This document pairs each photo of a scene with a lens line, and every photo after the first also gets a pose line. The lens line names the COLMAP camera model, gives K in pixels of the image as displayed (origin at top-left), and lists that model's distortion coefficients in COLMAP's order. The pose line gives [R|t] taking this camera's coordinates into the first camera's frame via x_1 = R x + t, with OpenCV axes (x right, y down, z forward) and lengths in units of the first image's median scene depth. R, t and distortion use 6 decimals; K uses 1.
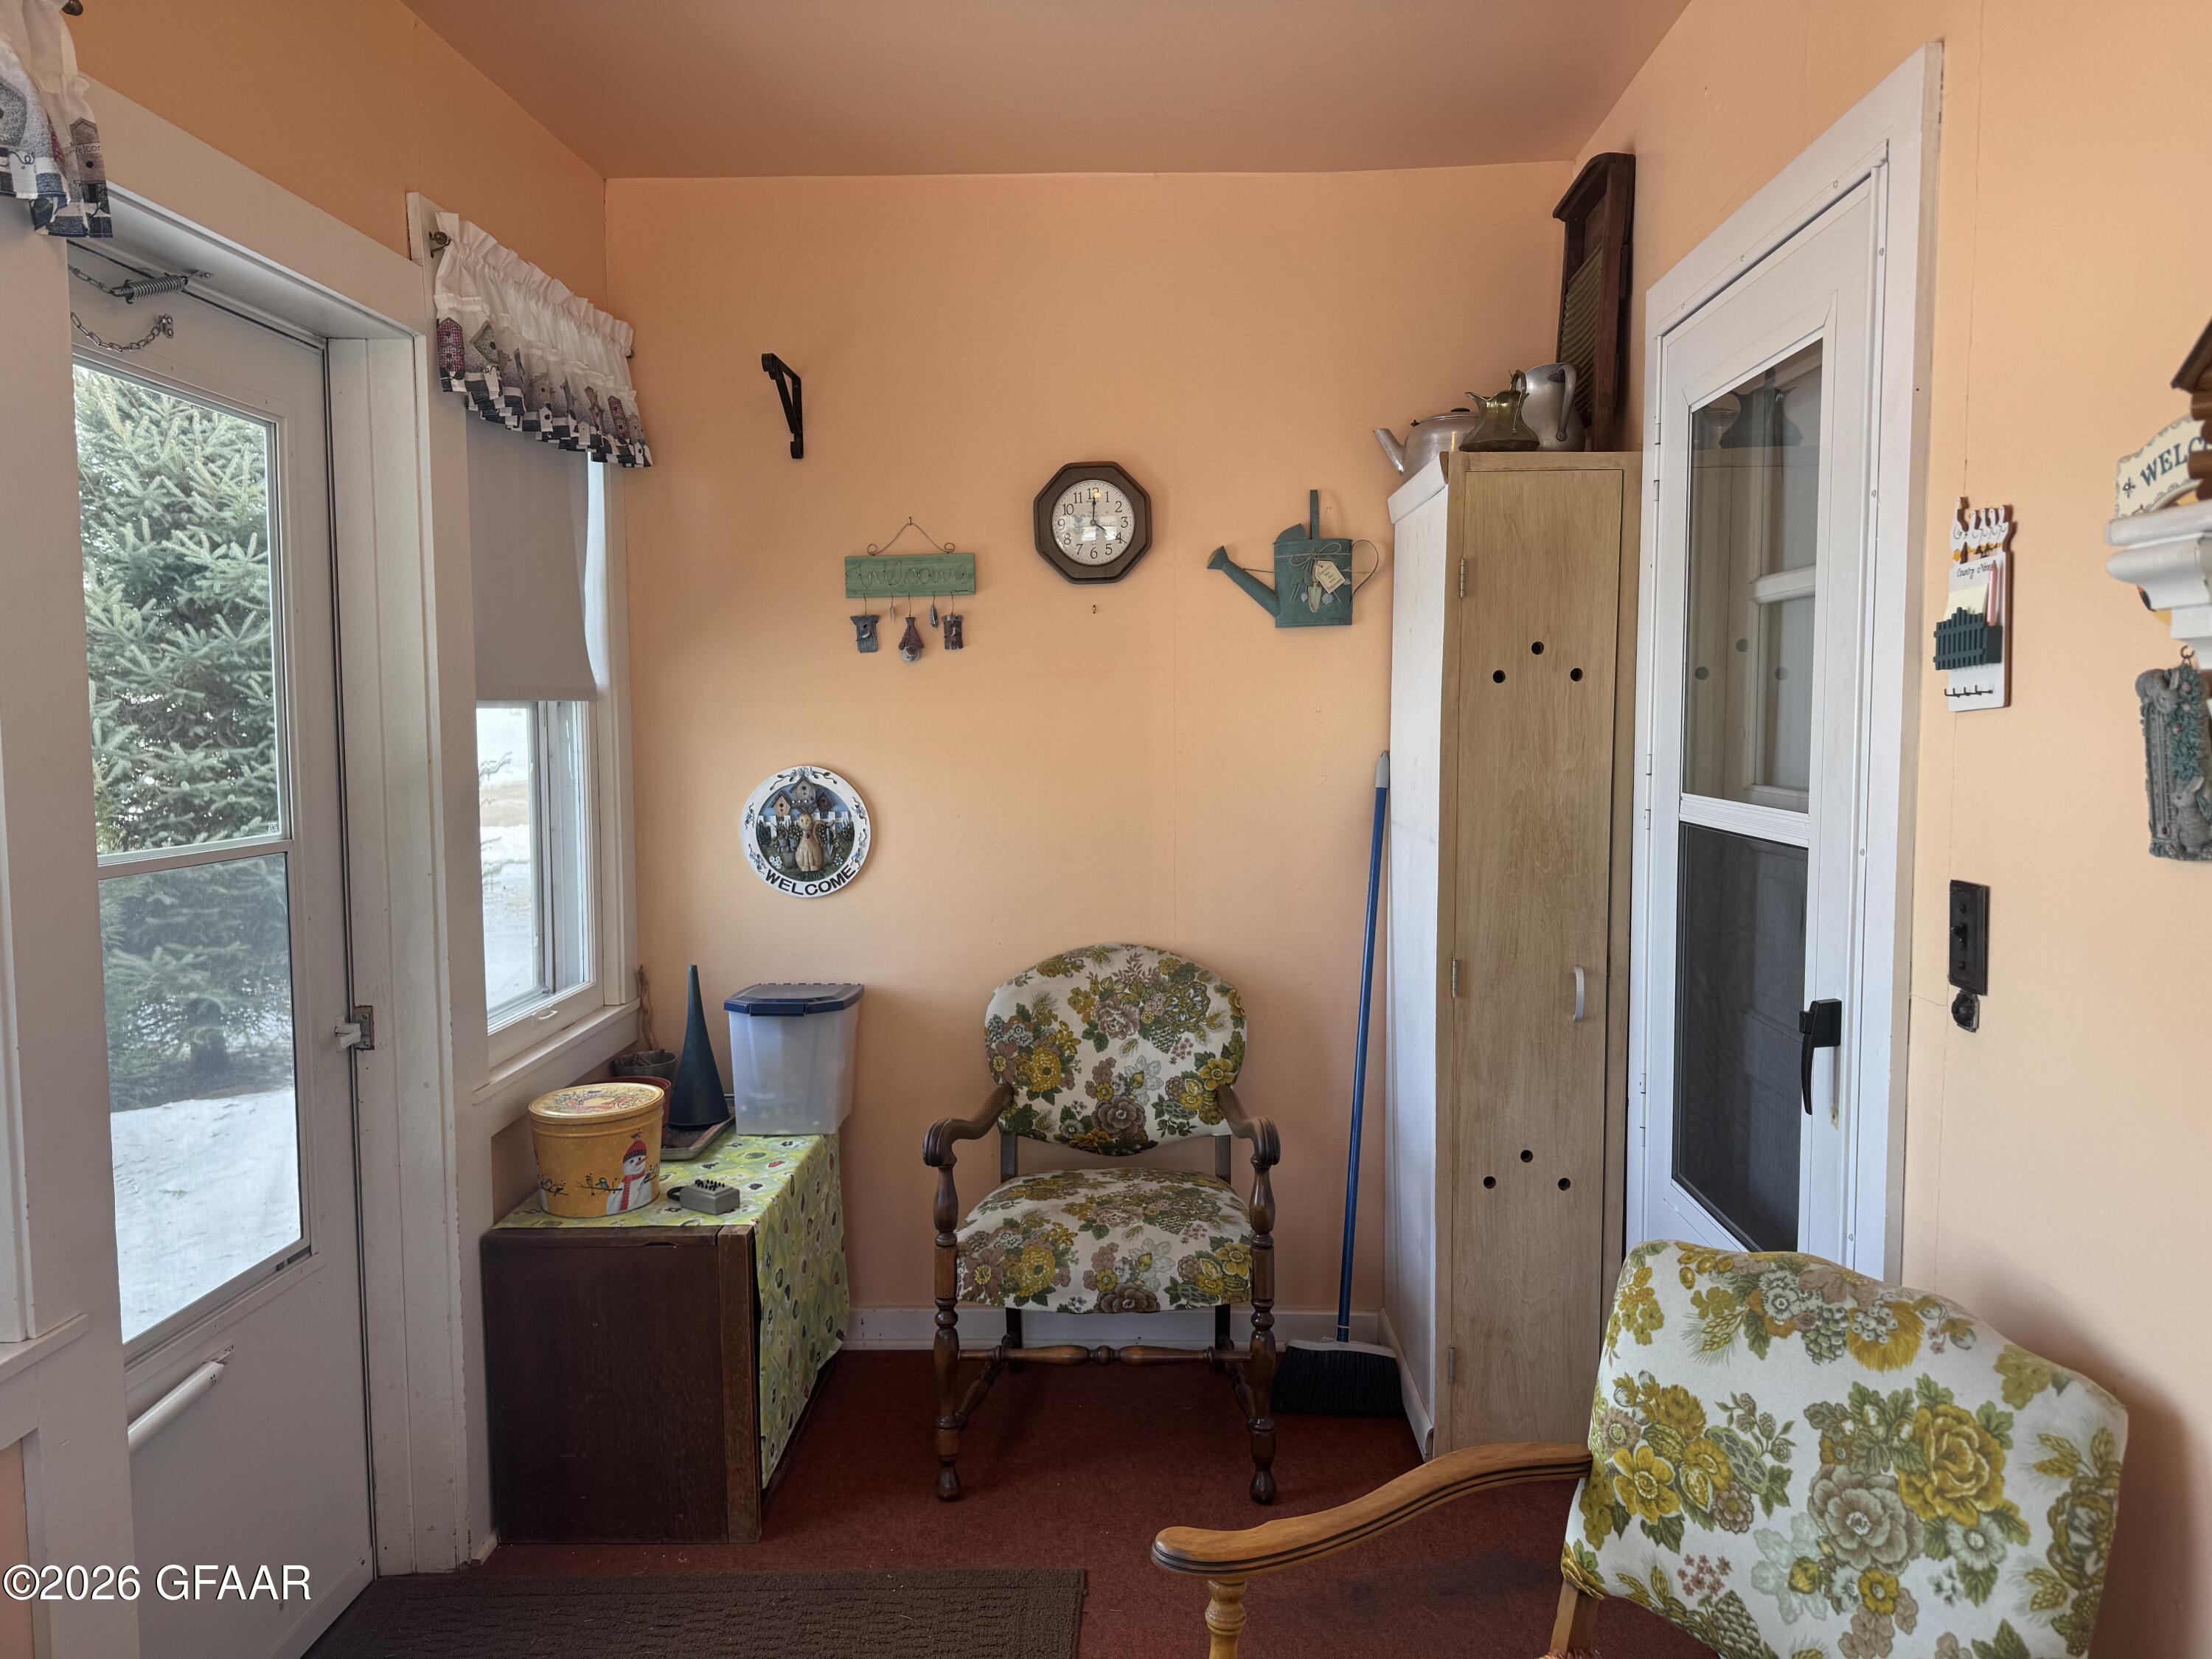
lens RADIAL K [[1572.0, 0, 1106.0], [0, 1572.0, 829.5], [0, 0, 1]] dist [-0.003837, -0.001795]
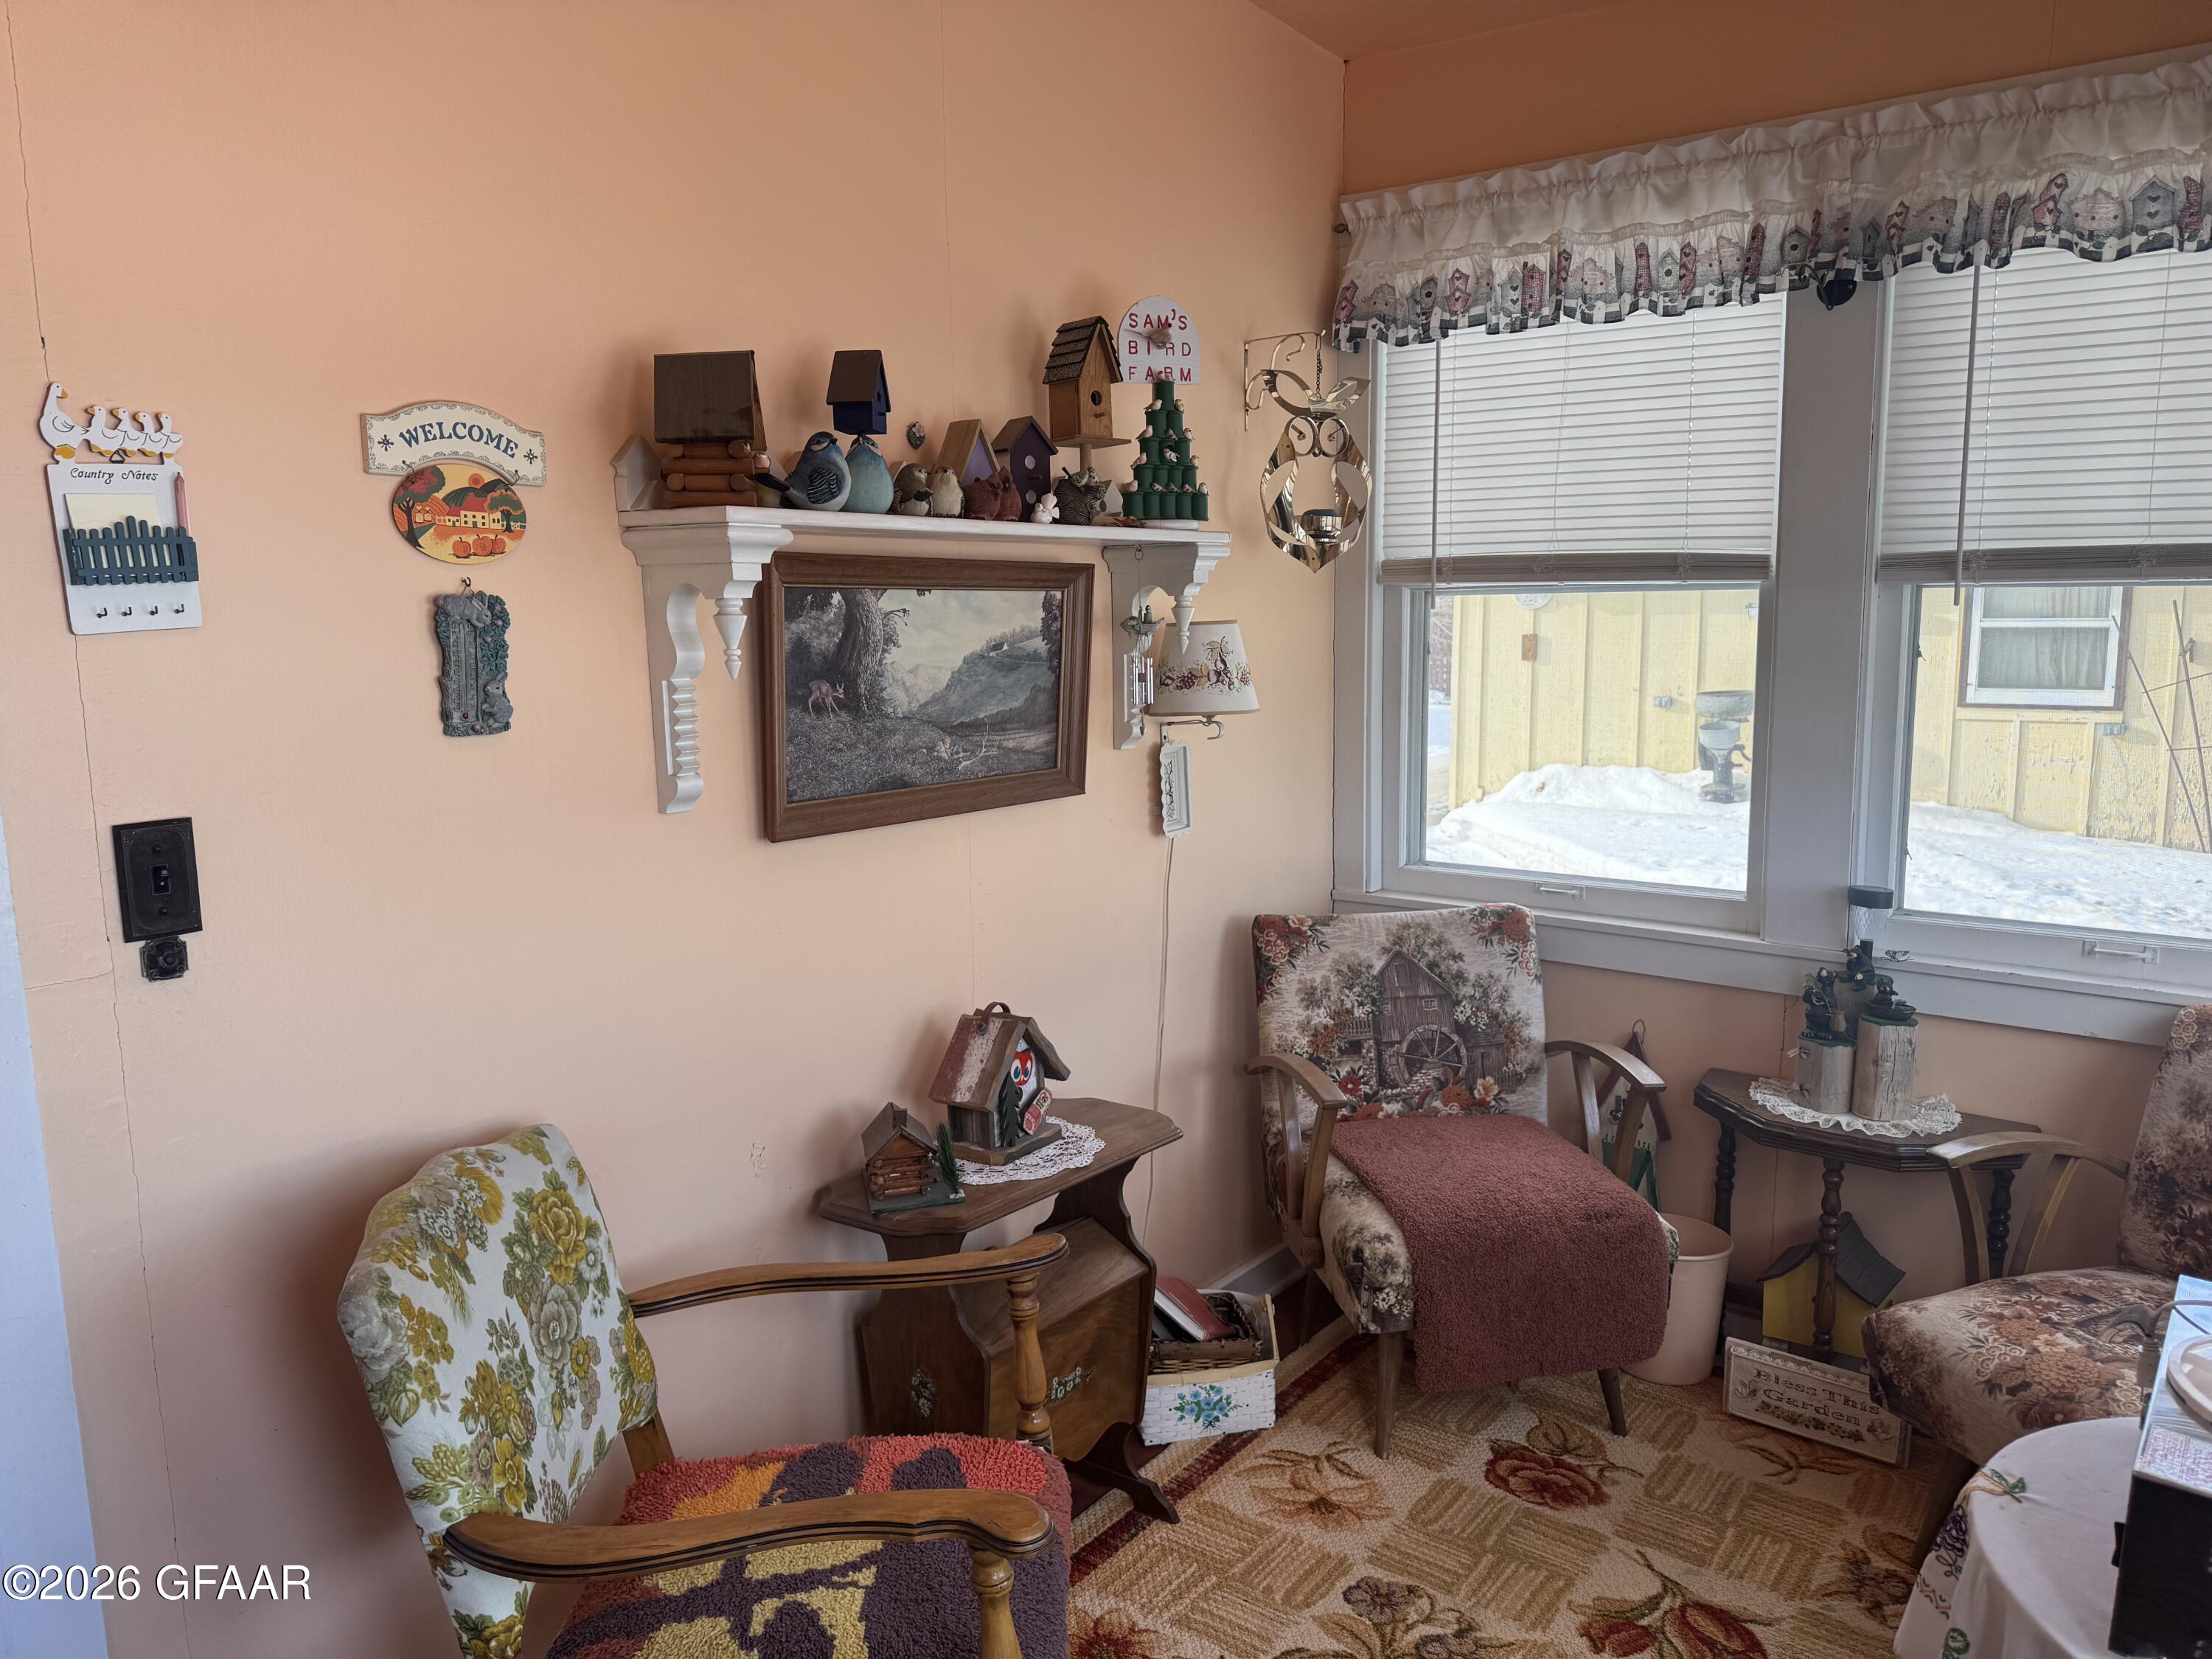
lens RADIAL K [[1572.0, 0, 1106.0], [0, 1572.0, 829.5], [0, 0, 1]] dist [-0.003837, -0.001795]
pose [[-0.818346, -0.067001, 0.570808, -0.455320], [0.060954, 0.977462, 0.202121, -0.119555], [-0.571485, 0.200198, -0.795818, 1.498526]]
